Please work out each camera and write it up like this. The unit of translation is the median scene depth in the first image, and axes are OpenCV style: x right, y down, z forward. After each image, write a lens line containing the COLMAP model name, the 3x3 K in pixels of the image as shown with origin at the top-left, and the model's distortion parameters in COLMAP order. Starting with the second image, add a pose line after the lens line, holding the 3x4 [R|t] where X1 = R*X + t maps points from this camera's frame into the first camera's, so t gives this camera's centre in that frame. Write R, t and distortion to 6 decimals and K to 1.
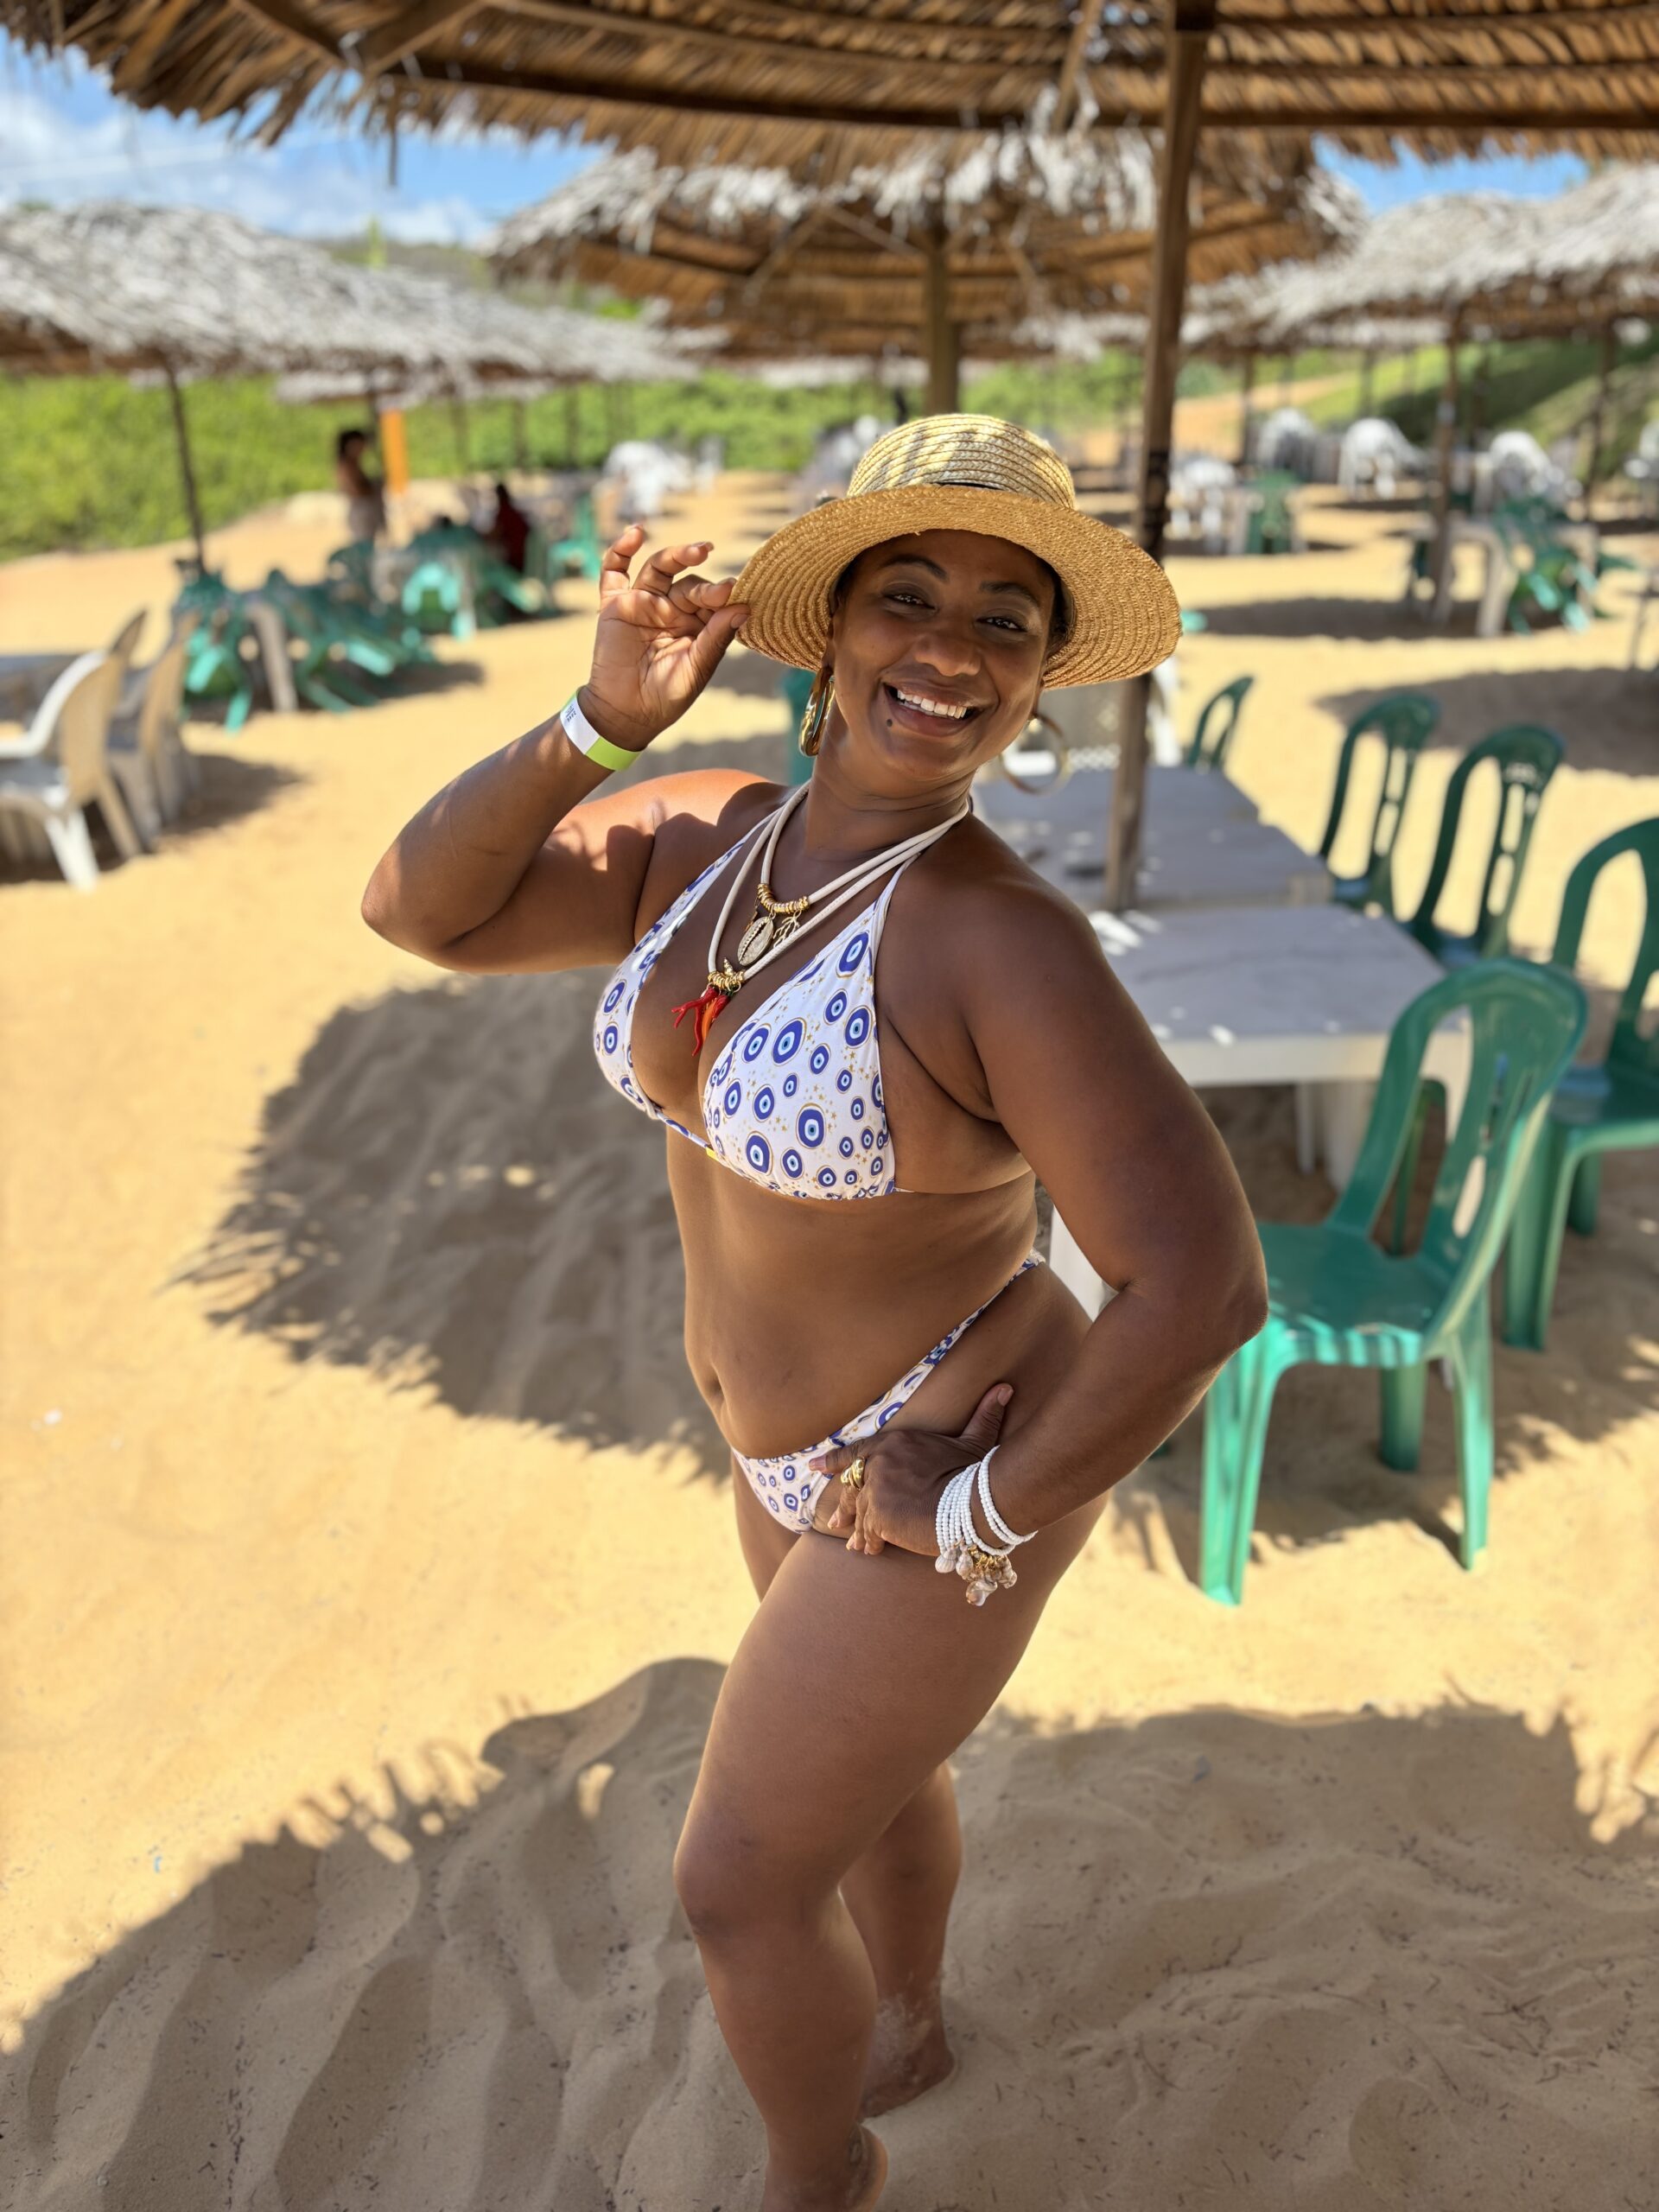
lens RADIAL K [[1693.0, 0, 831.2], [0, 1693.0, 1138.2], [0, 0, 1]] dist [0.004368, -0.016456]
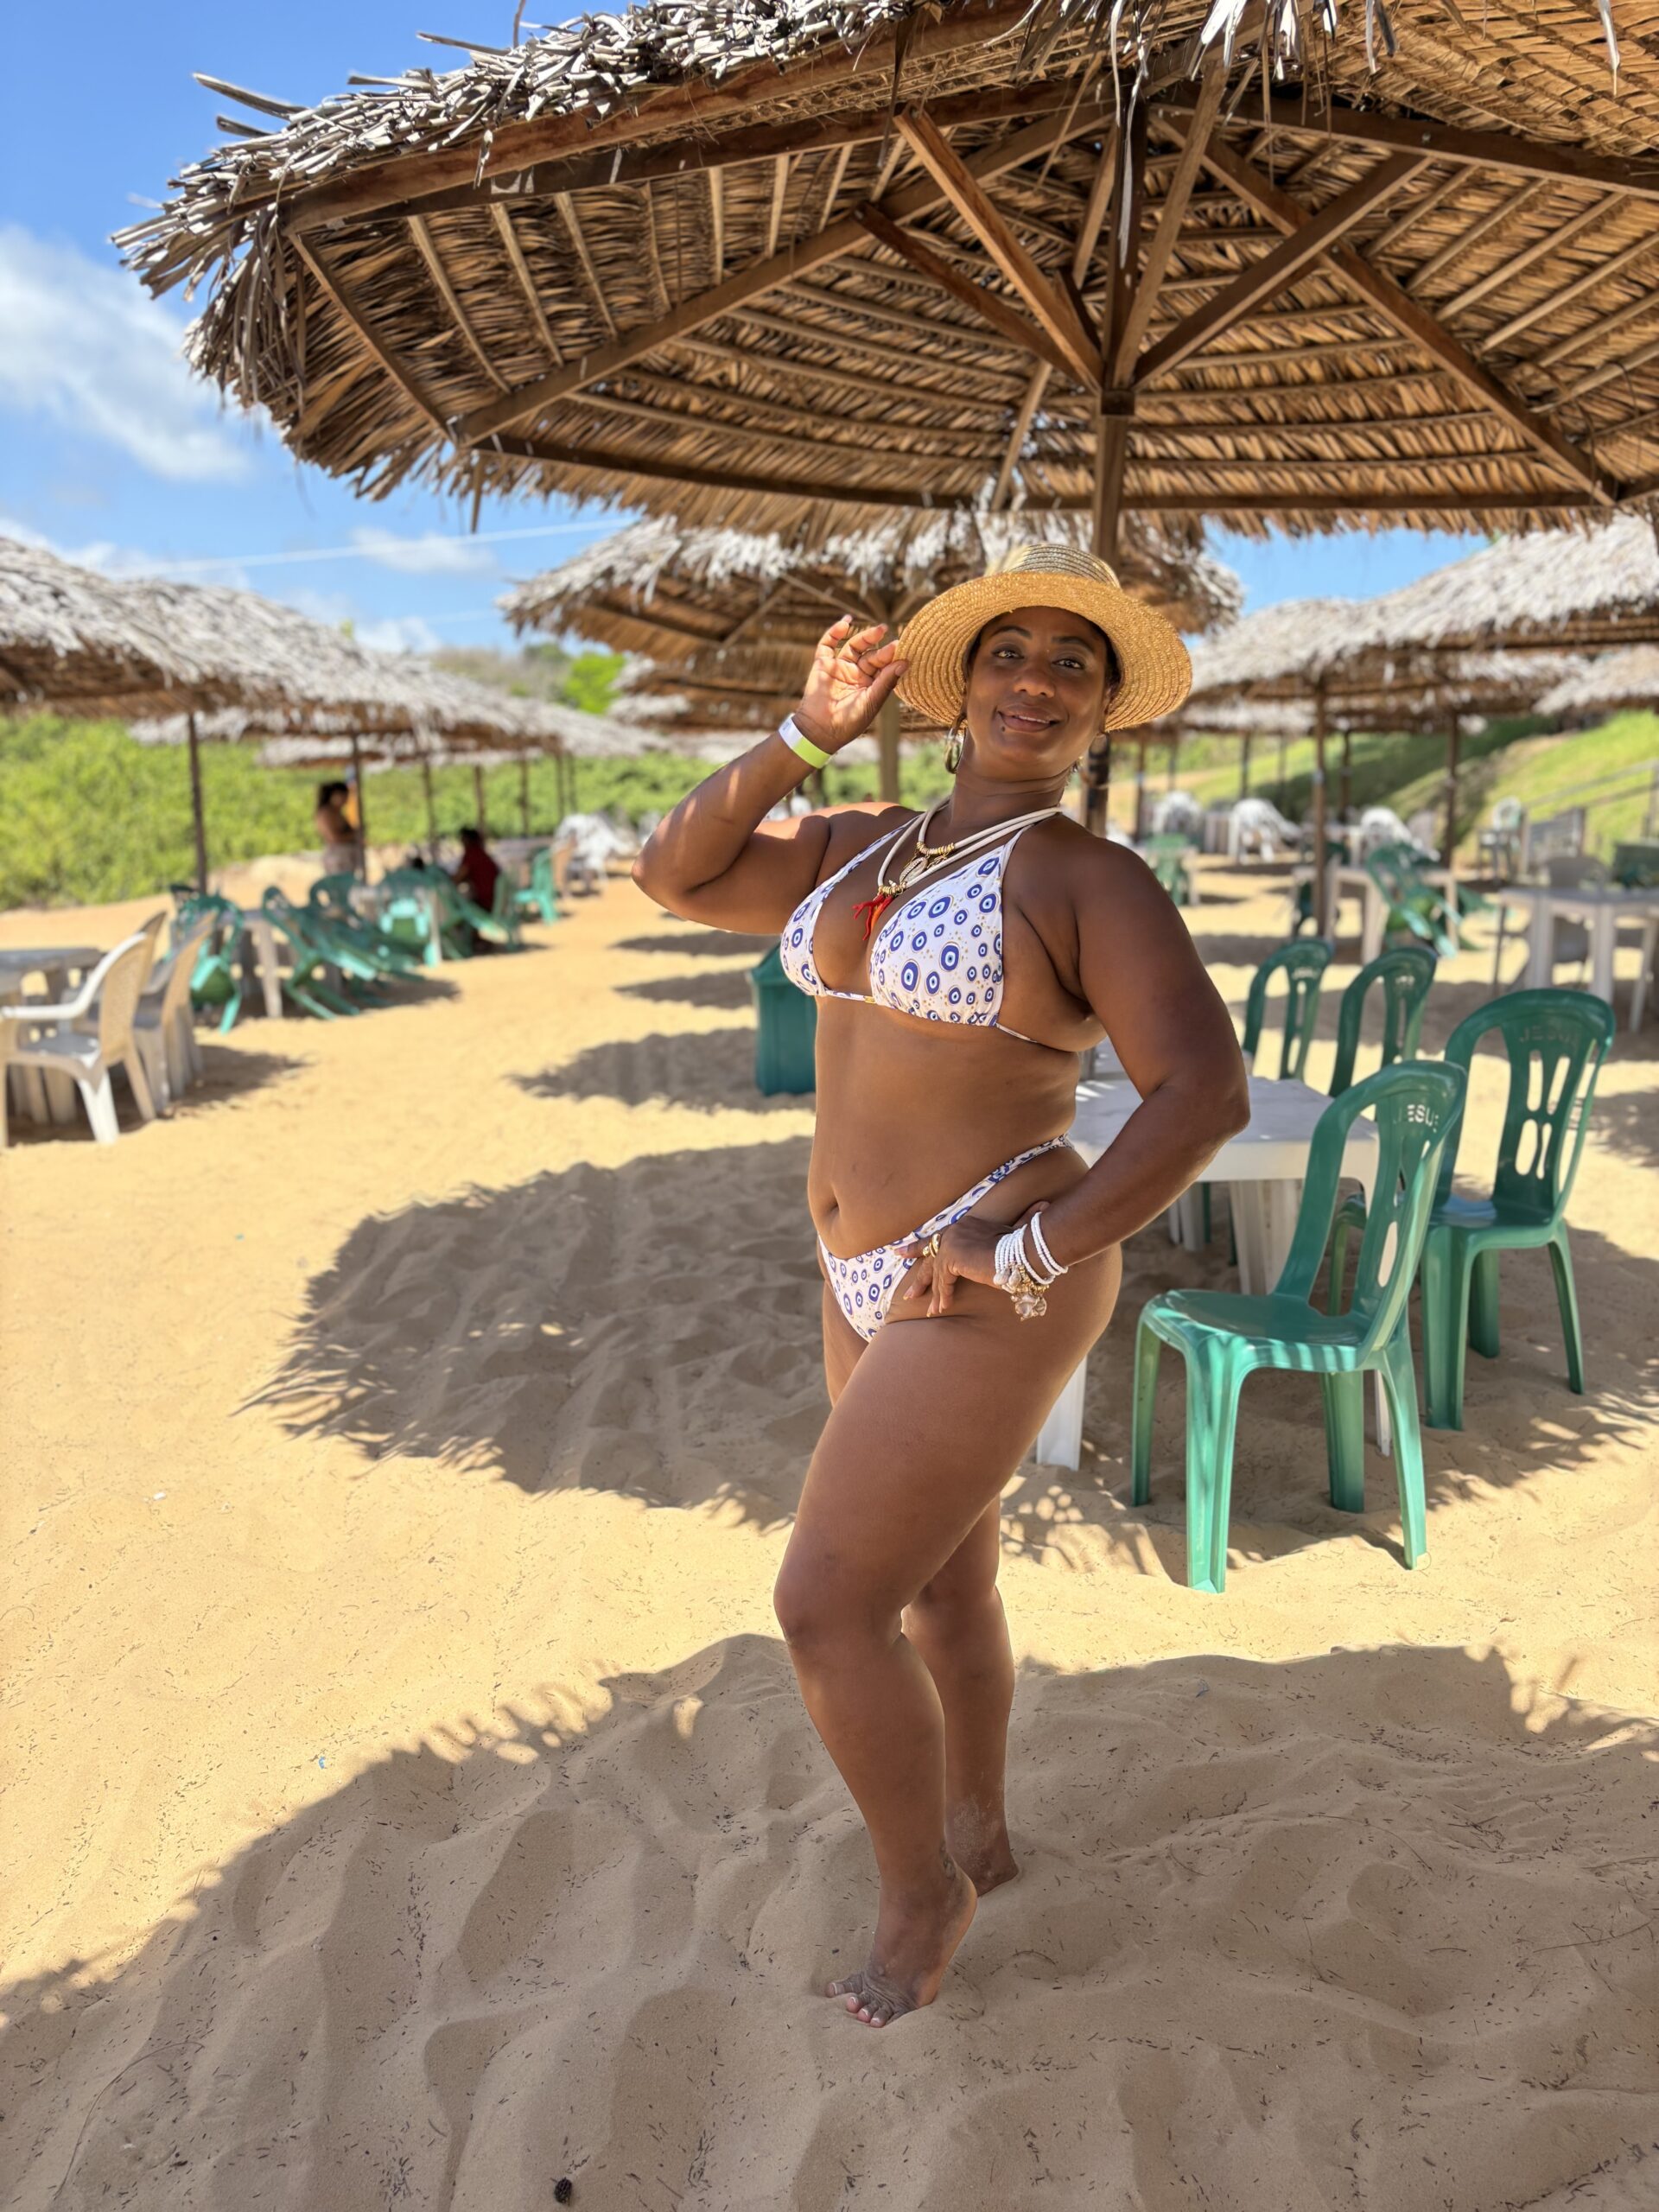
lens RADIAL K [[1659.5, 0, 829.5], [0, 1659.5, 1106.0], [0, 0, 1]] dist [0.002140, -0.013067]
pose [[0.999080, 0.003463, 0.042737, -0.050819], [0.005843, 0.976438, -0.215718, 0.121316], [-0.042477, 0.215770, 0.975520, -0.116422]]
